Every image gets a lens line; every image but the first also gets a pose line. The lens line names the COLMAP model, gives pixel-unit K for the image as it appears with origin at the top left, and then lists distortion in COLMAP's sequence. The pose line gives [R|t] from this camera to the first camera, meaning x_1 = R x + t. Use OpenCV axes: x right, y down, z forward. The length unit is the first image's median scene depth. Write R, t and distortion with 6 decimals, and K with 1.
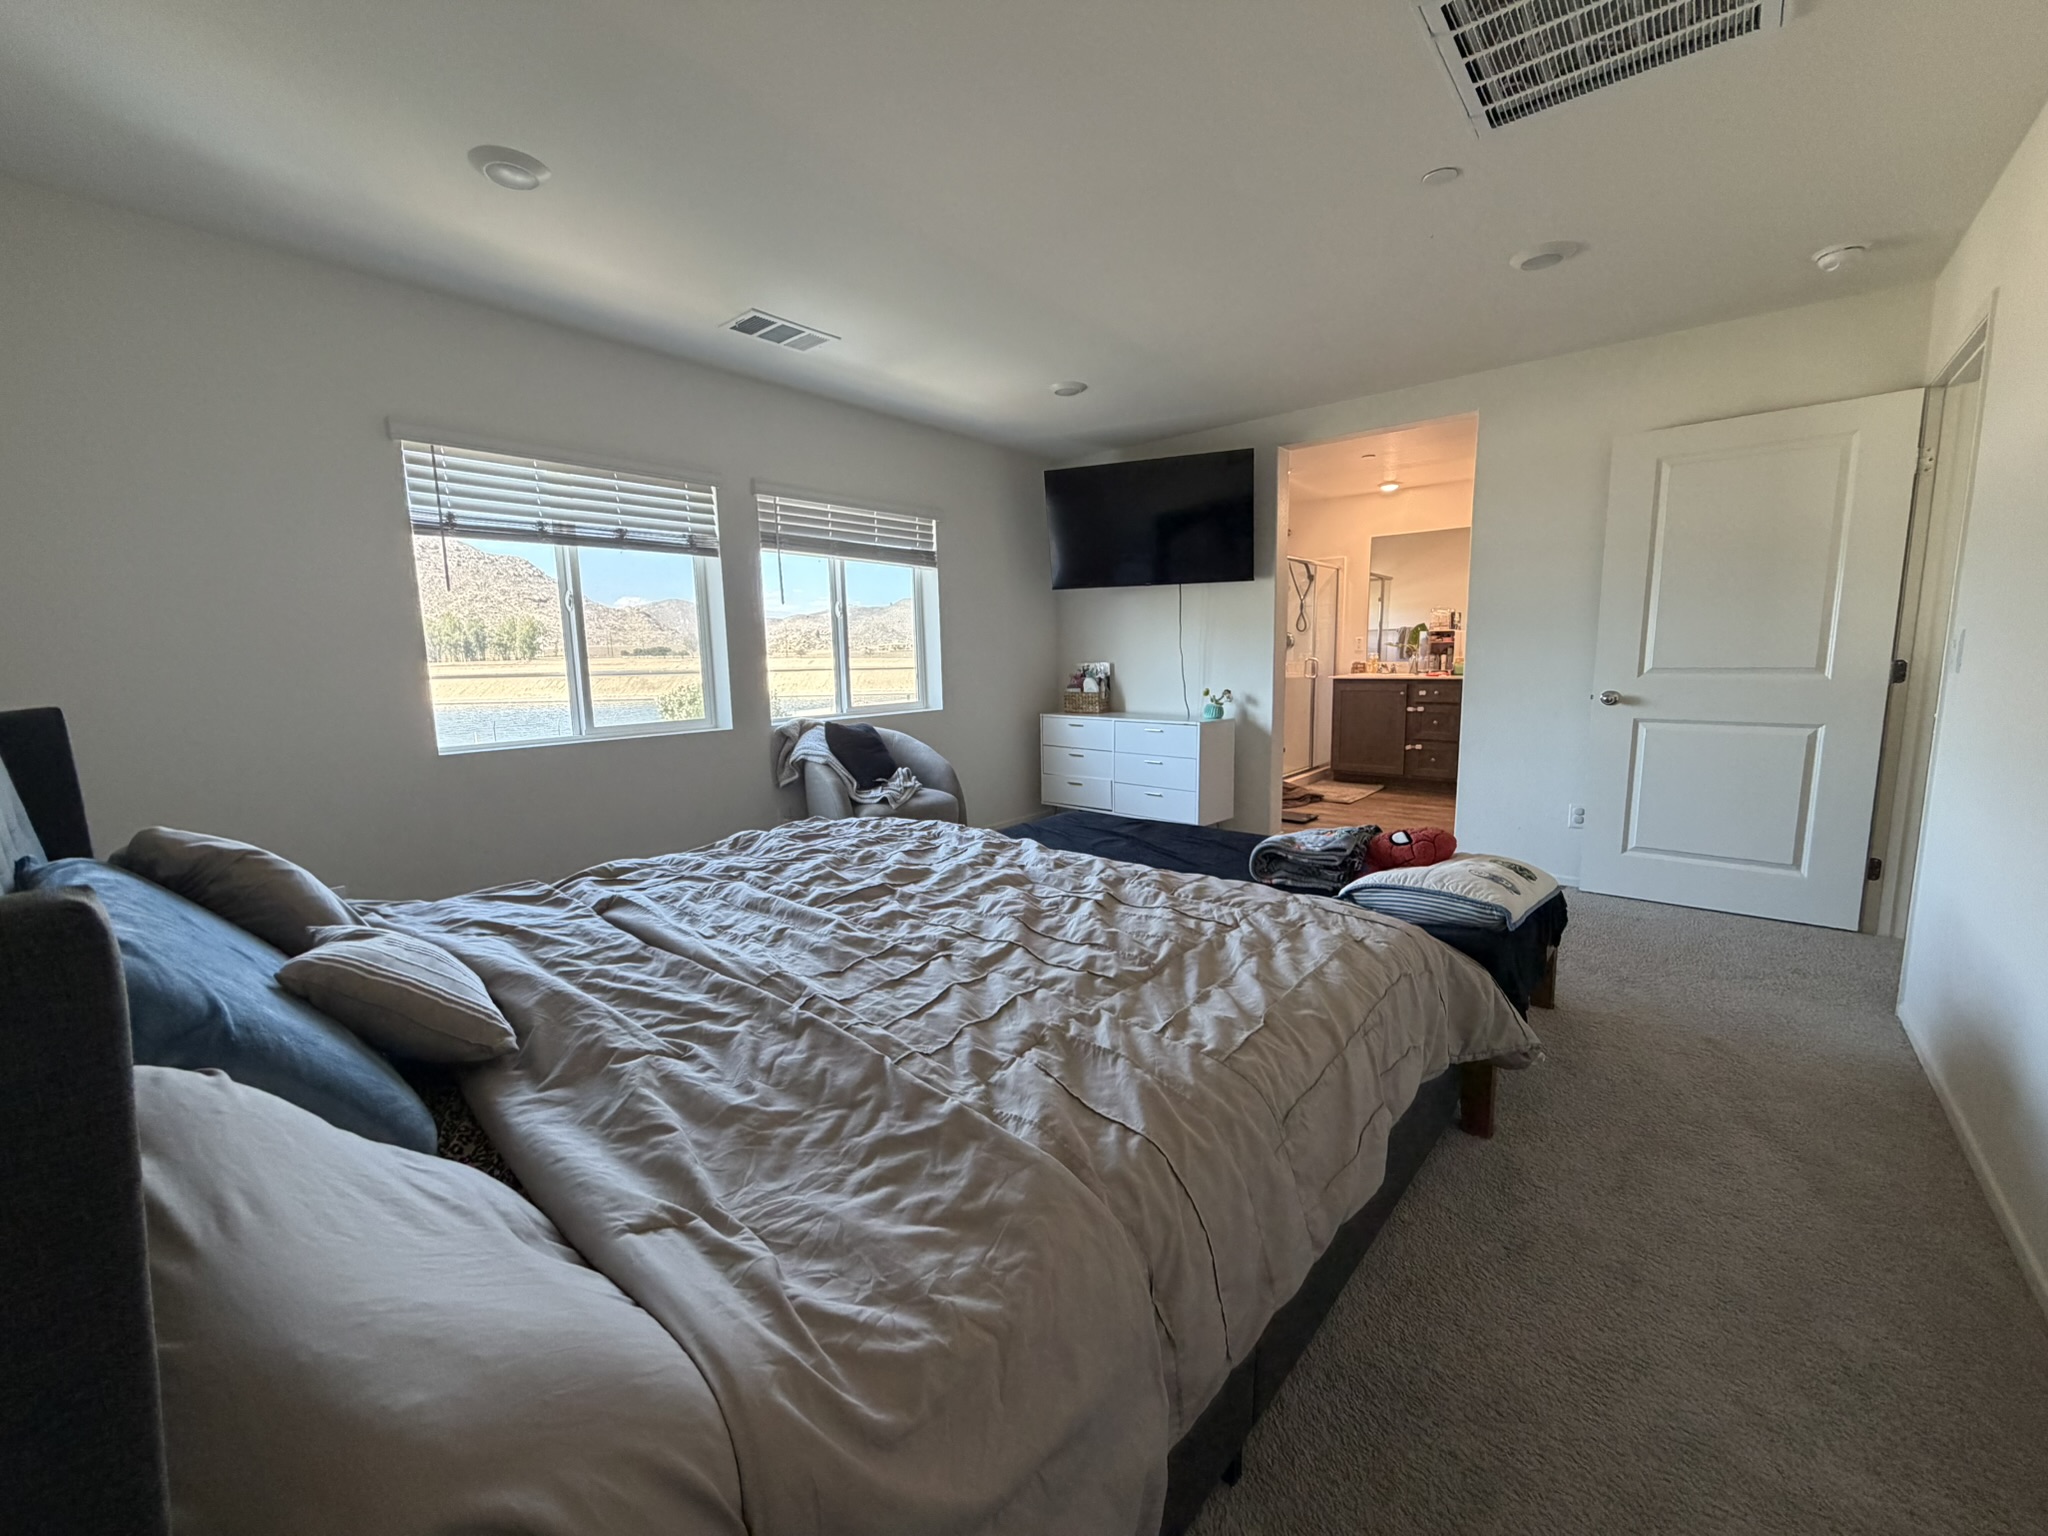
lens RADIAL K [[812.2, 0, 1026.7], [0, 812.2, 769.5], [0, 0, 1]] dist [-0.002521, 0.000129]
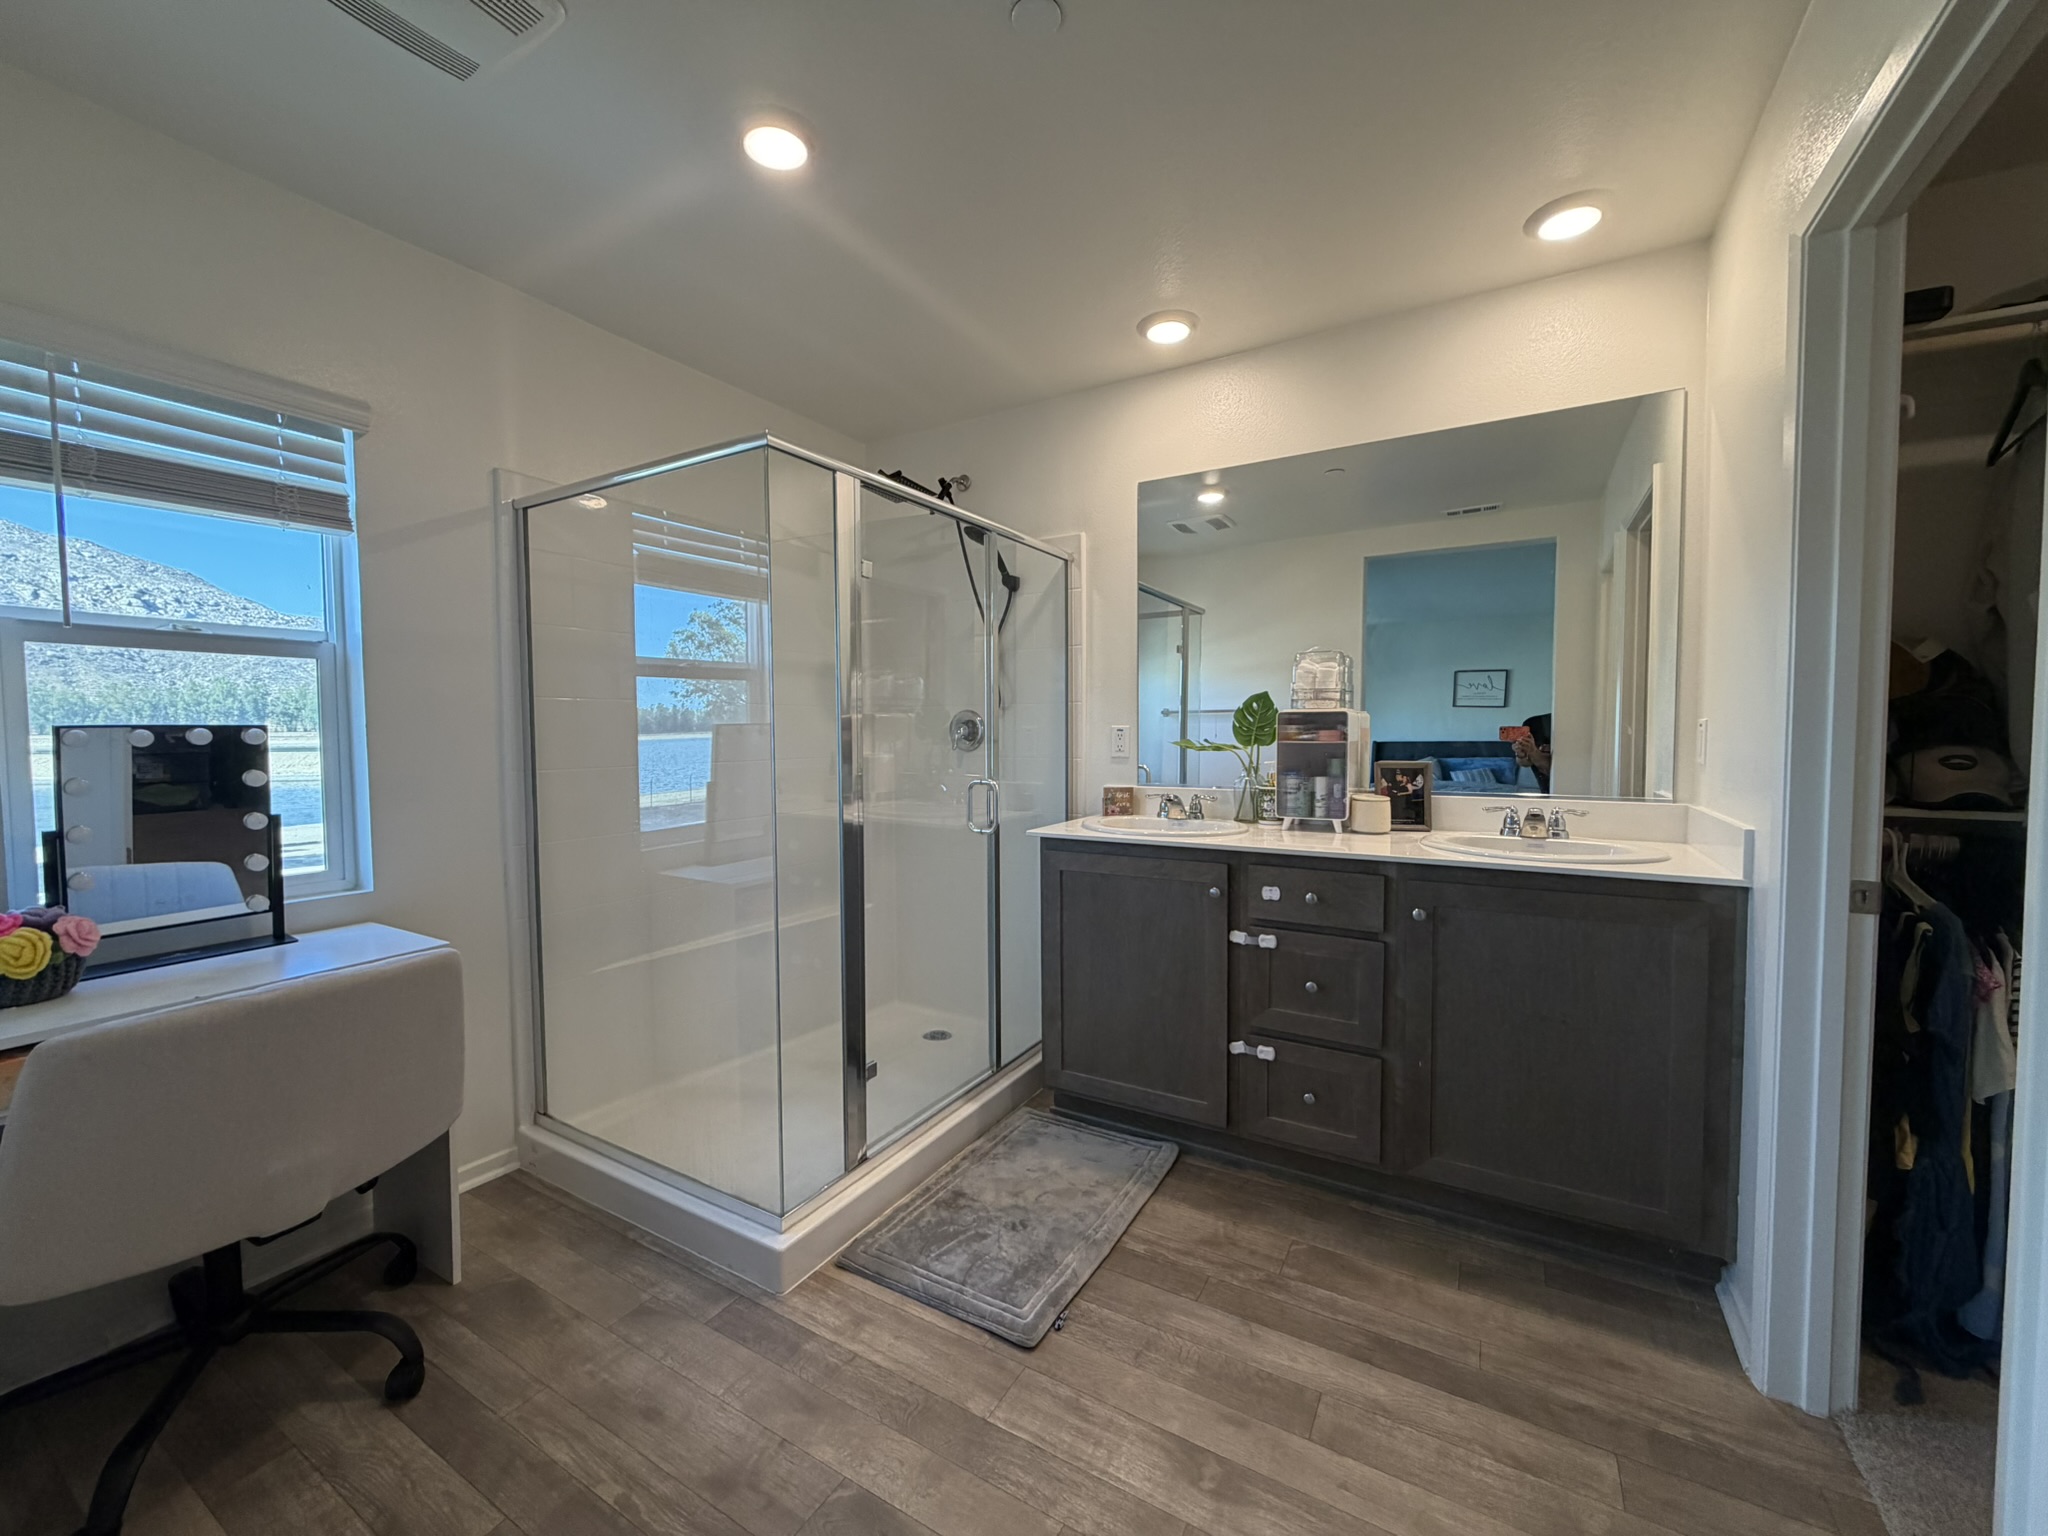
lens RADIAL K [[812.2, 0, 1018.2], [0, 812.2, 765.3], [0, 0, 1]] dist [-0.002521, 0.000129]
pose [[0.987525, 0.007565, 0.157283, 0.393243], [0.008435, 0.994870, -0.100813, -0.135352], [-0.157239, 0.100882, 0.982394, 0.809173]]
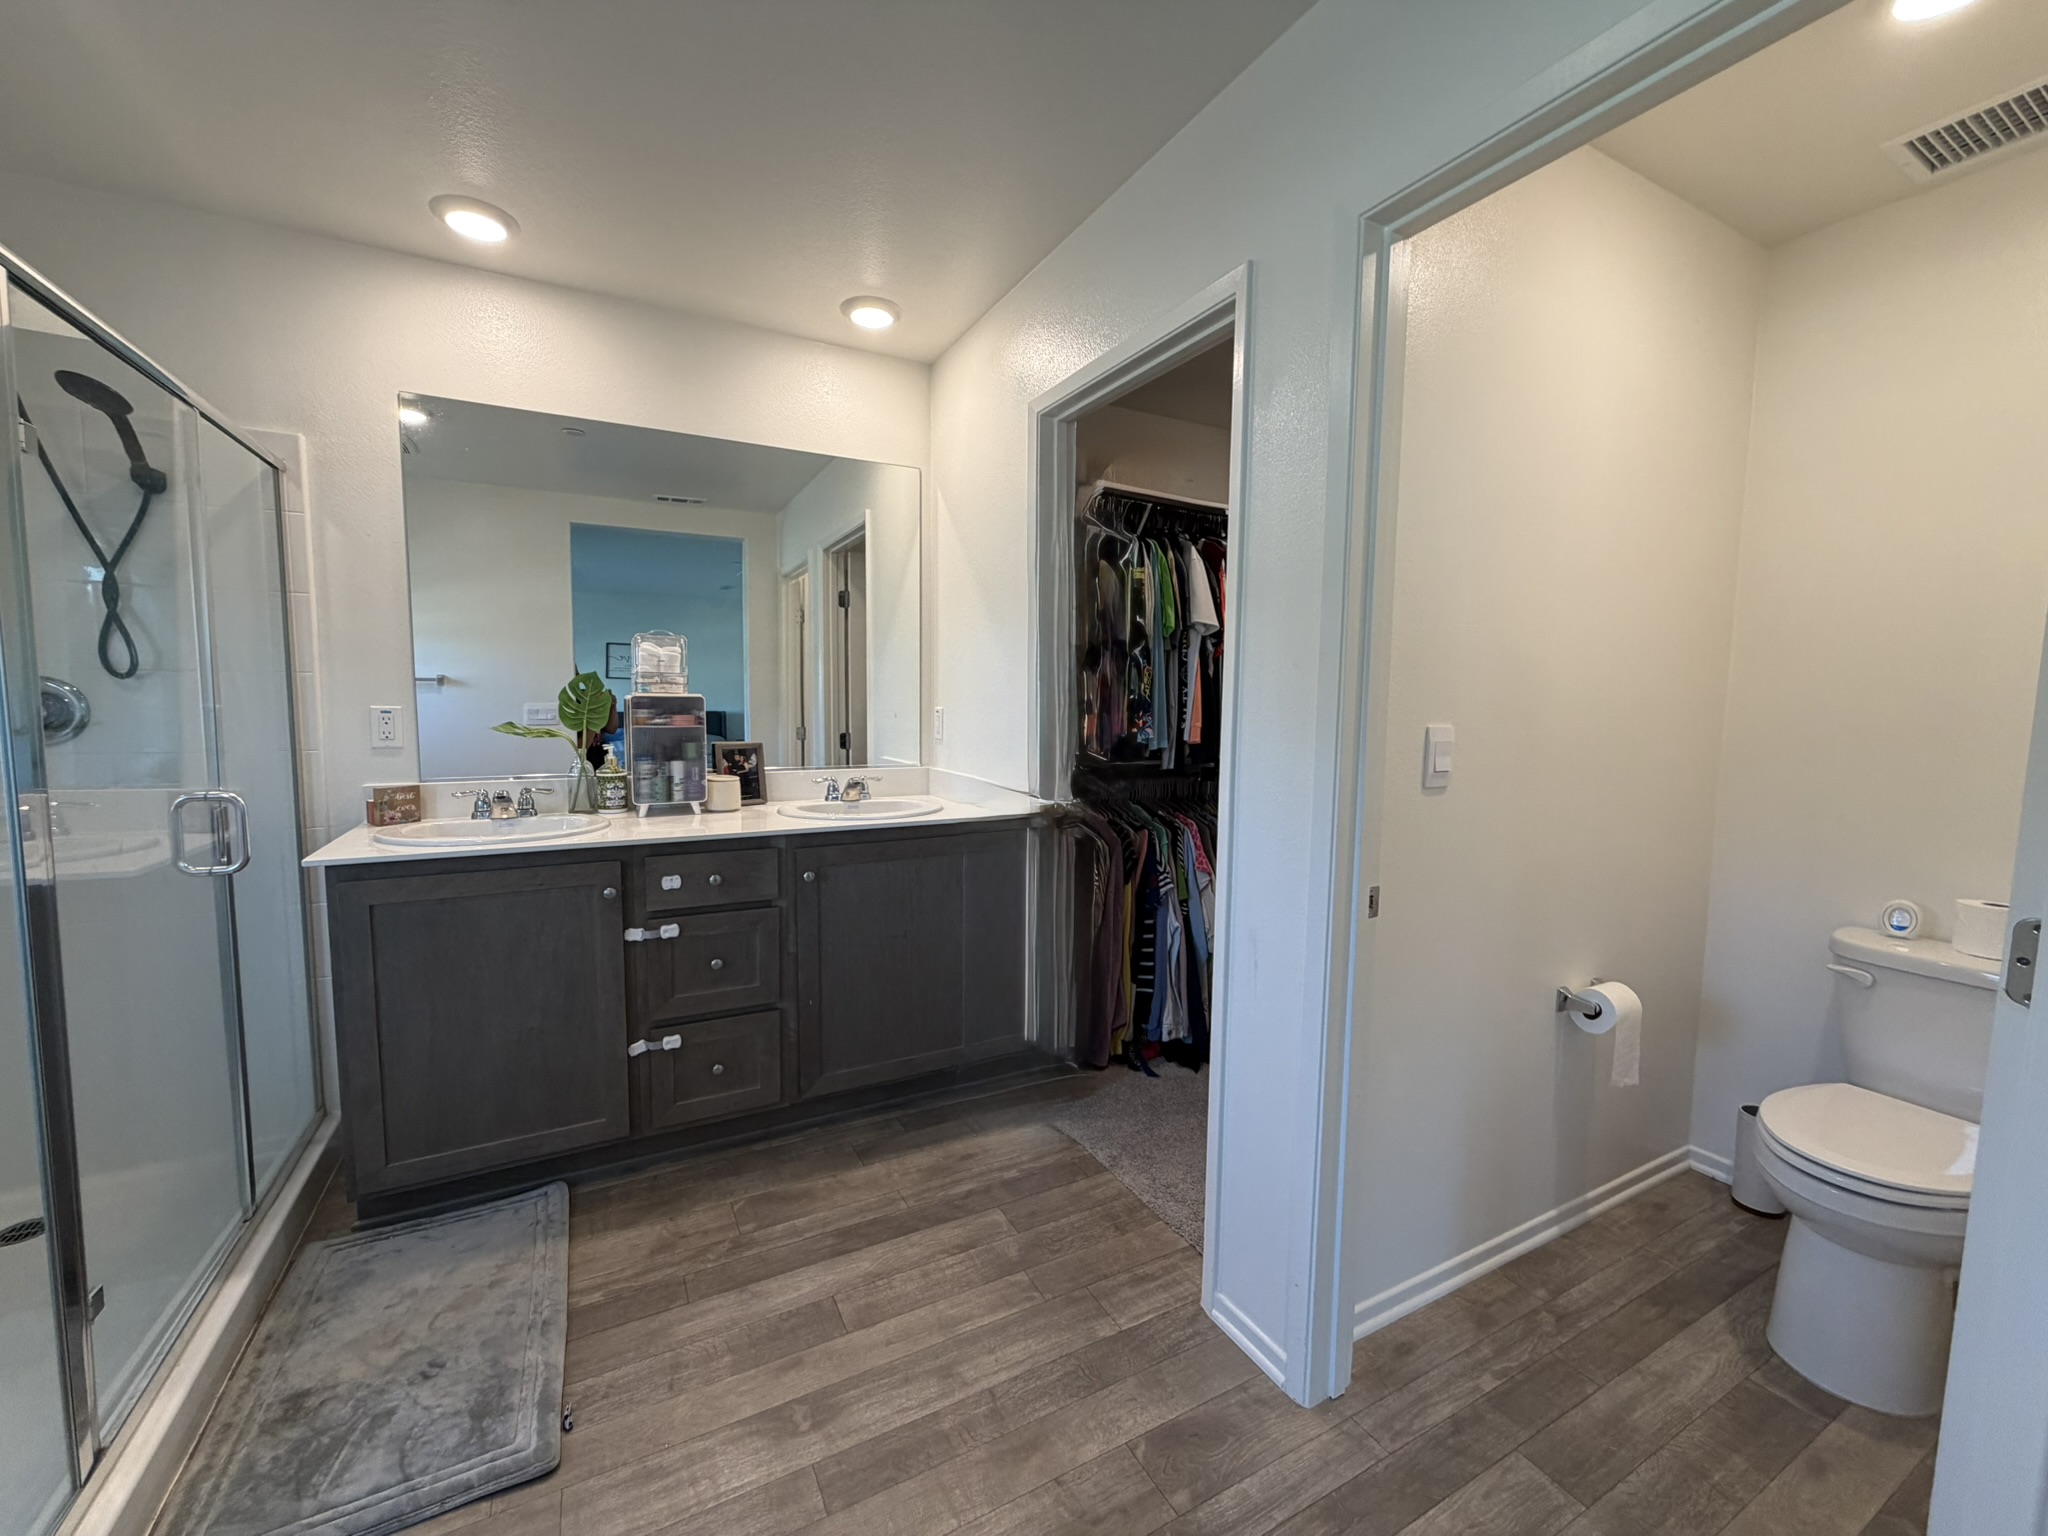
lens RADIAL K [[812.2, 0, 1017.6], [0, 812.2, 766.7], [0, 0, 1]] dist [-0.002521, 0.000129]
pose [[0.380309, -0.054387, 0.923259, 0.282262], [0.113584, 0.993459, 0.011735, -0.153337], [-0.917858, 0.100405, 0.383999, 0.875145]]
